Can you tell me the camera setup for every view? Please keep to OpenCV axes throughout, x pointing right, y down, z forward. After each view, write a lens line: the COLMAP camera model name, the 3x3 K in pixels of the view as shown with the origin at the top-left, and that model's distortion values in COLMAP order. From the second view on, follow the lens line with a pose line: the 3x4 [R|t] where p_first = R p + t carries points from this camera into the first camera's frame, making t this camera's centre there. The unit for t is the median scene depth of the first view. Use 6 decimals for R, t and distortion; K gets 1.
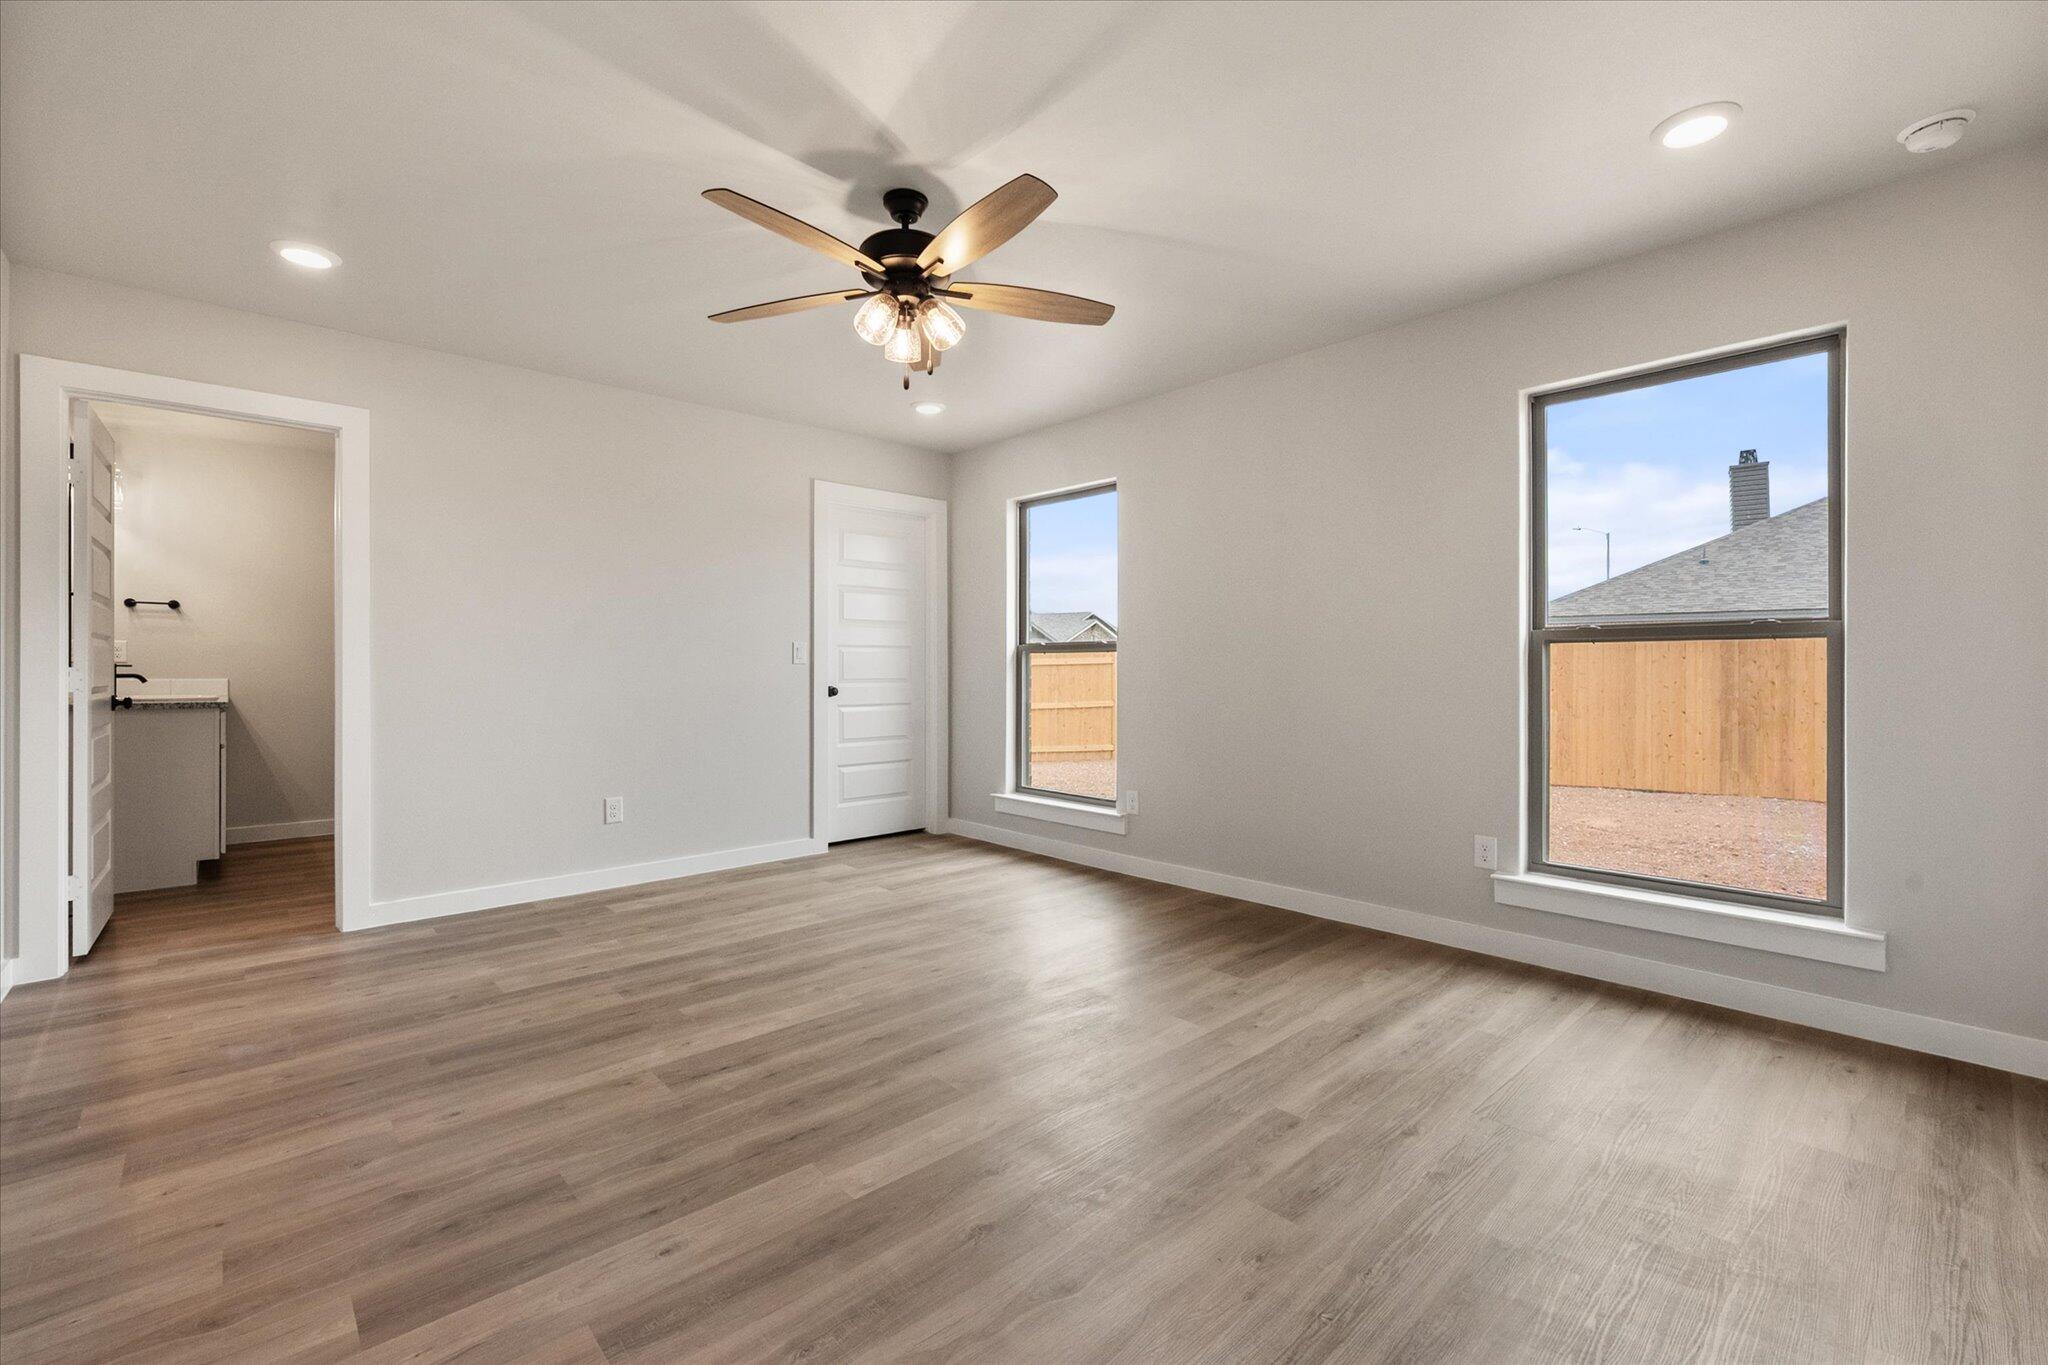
lens RADIAL K [[865.1, 0, 1018.7], [0, 865.1, 671.4], [0, 0, 1]] dist [-0.000883, -0.000068]
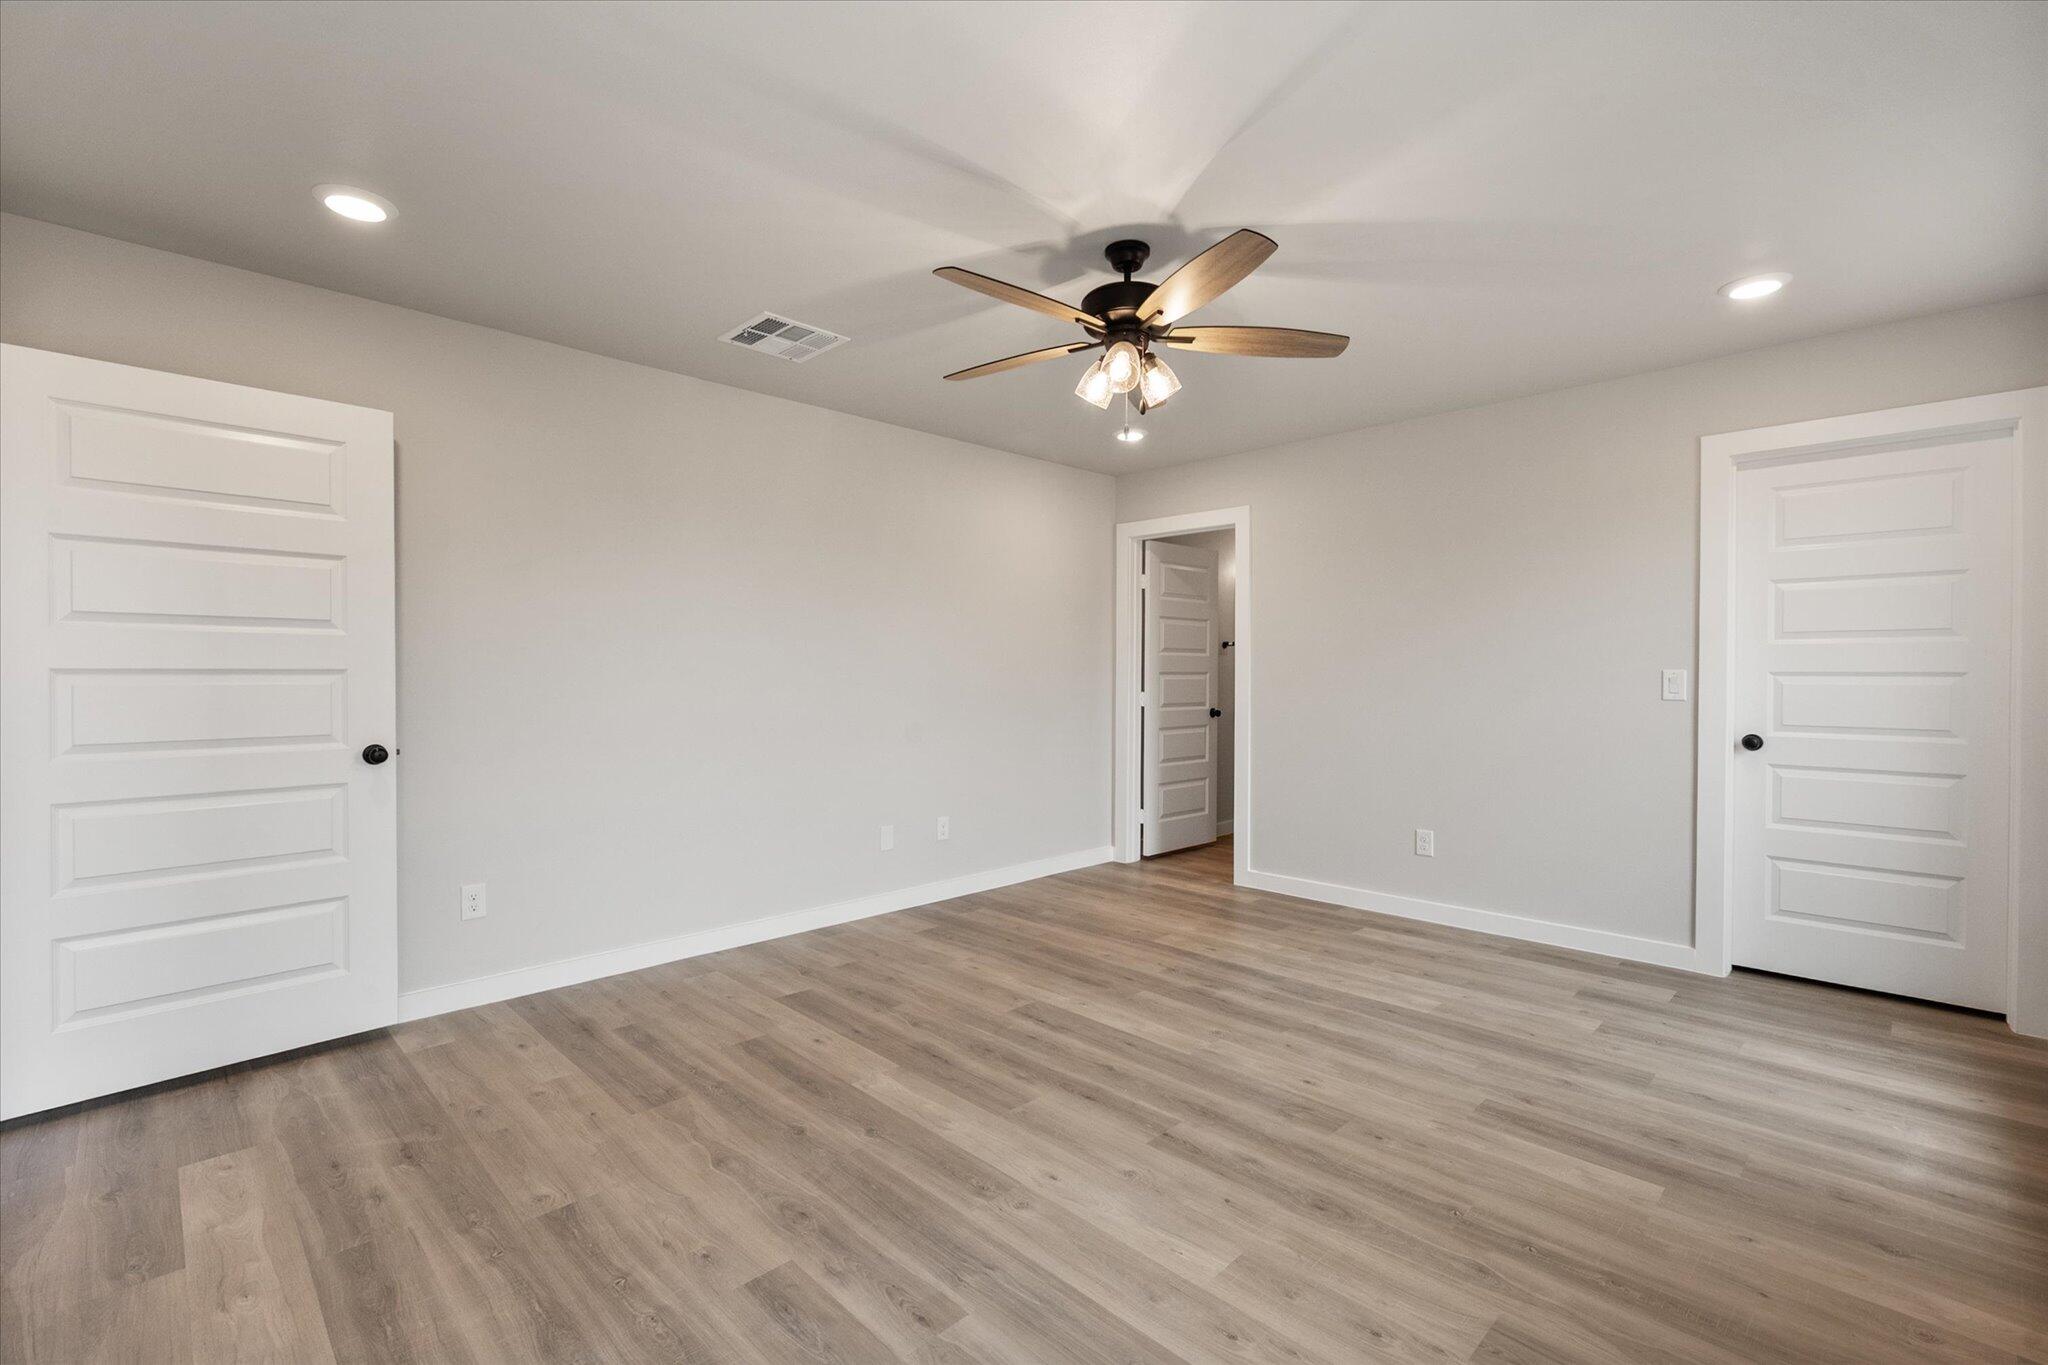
lens RADIAL K [[865.1, 0, 1018.7], [0, 865.1, 671.4], [0, 0, 1]] dist [-0.000883, -0.000068]
pose [[0.062432, -0.003170, -0.998044, 0.692640], [-0.006566, 0.999972, -0.003587, -0.044087], [0.998028, 0.006777, 0.062409, 0.640215]]
